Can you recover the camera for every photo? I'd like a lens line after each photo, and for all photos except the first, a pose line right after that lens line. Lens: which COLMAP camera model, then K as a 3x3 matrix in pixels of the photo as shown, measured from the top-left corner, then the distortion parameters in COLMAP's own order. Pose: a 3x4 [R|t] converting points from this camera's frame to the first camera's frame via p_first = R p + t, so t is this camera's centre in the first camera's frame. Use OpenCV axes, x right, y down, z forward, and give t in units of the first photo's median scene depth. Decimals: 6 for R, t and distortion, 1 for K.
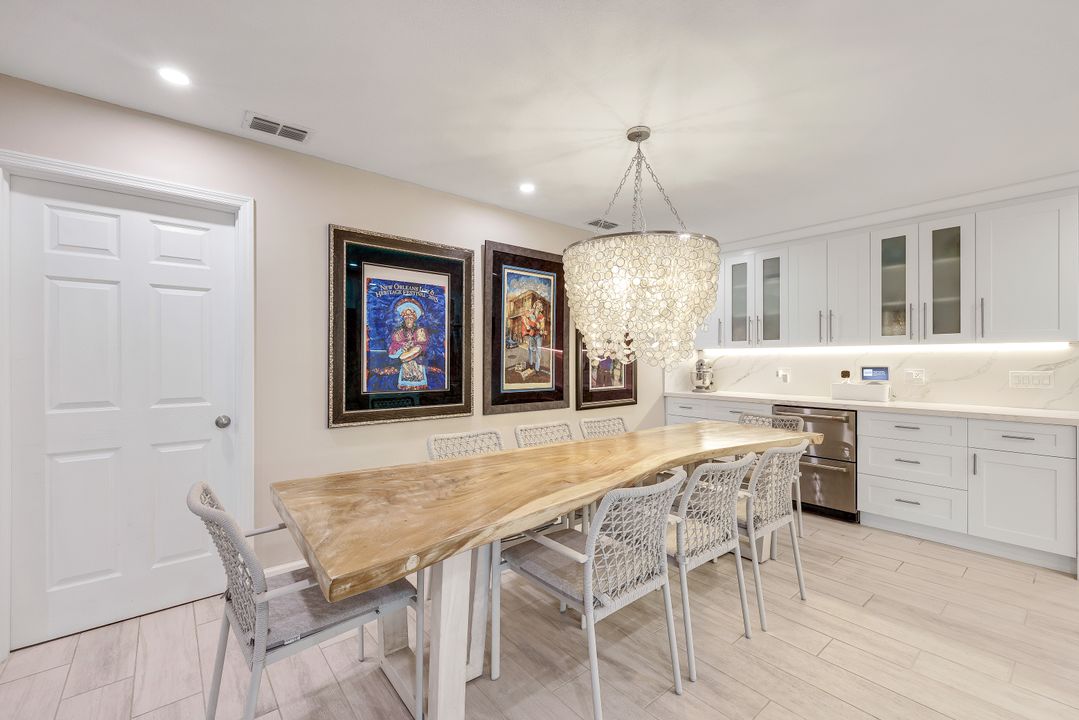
lens RADIAL K [[441.2, 0, 539.4], [0, 441.2, 351.5], [0, 0, 1]] dist [0.001376, 0.000190]
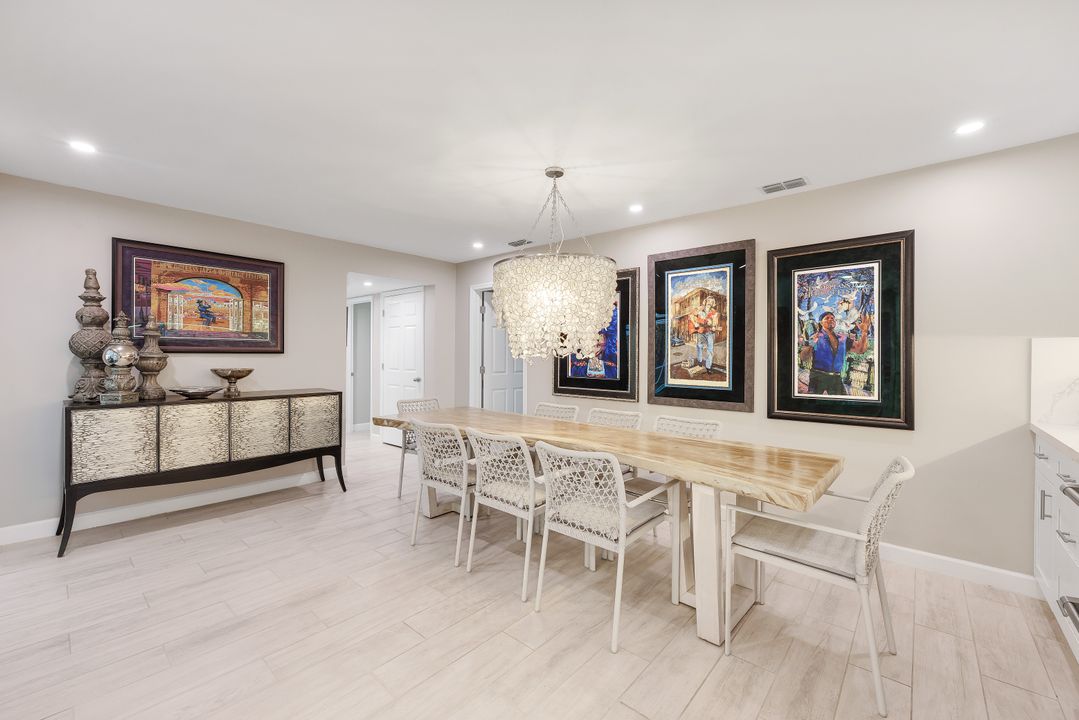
lens RADIAL K [[441.2, 0, 539.4], [0, 441.2, 351.5], [0, 0, 1]] dist [0.001376, 0.000190]
pose [[0.176809, -0.017614, -0.984087, 0.912746], [0.004183, 0.999844, -0.017144, 0.022168], [0.984236, -0.001085, 0.176856, 0.466737]]
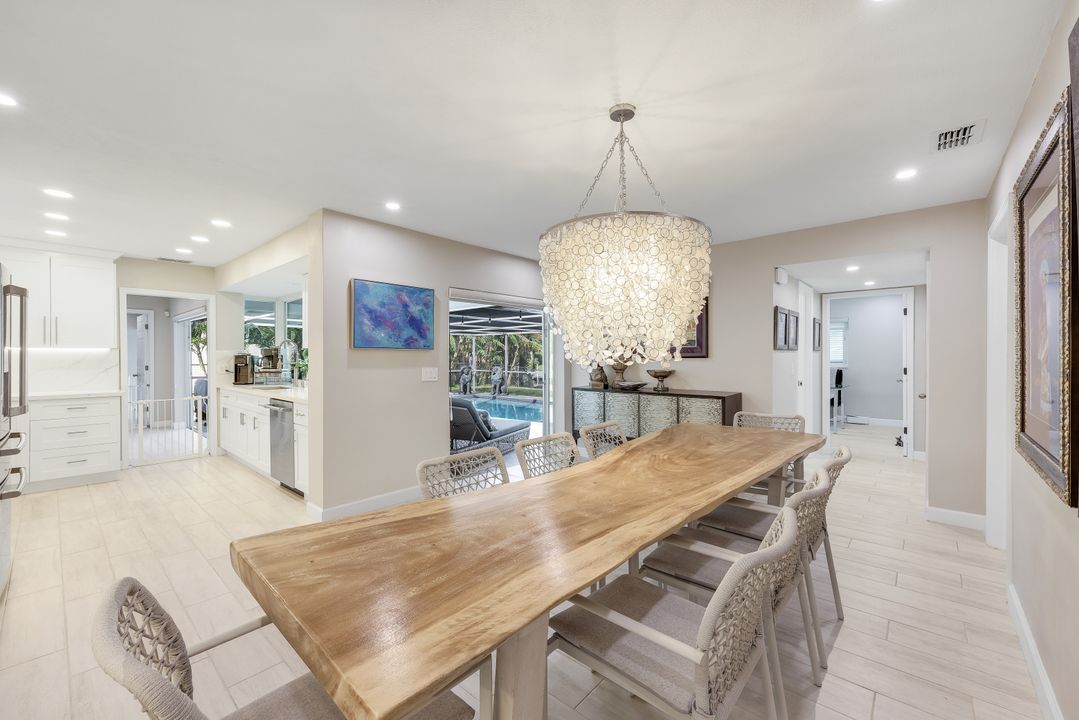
lens RADIAL K [[441.2, 0, 539.4], [0, 441.2, 351.5], [0, 0, 1]] dist [0.001376, 0.000190]
pose [[-0.987260, -0.007339, -0.158946, 0.341845], [-0.004694, 0.999844, -0.017006, 0.011167], [0.159046, -0.016043, -0.987141, 1.188524]]
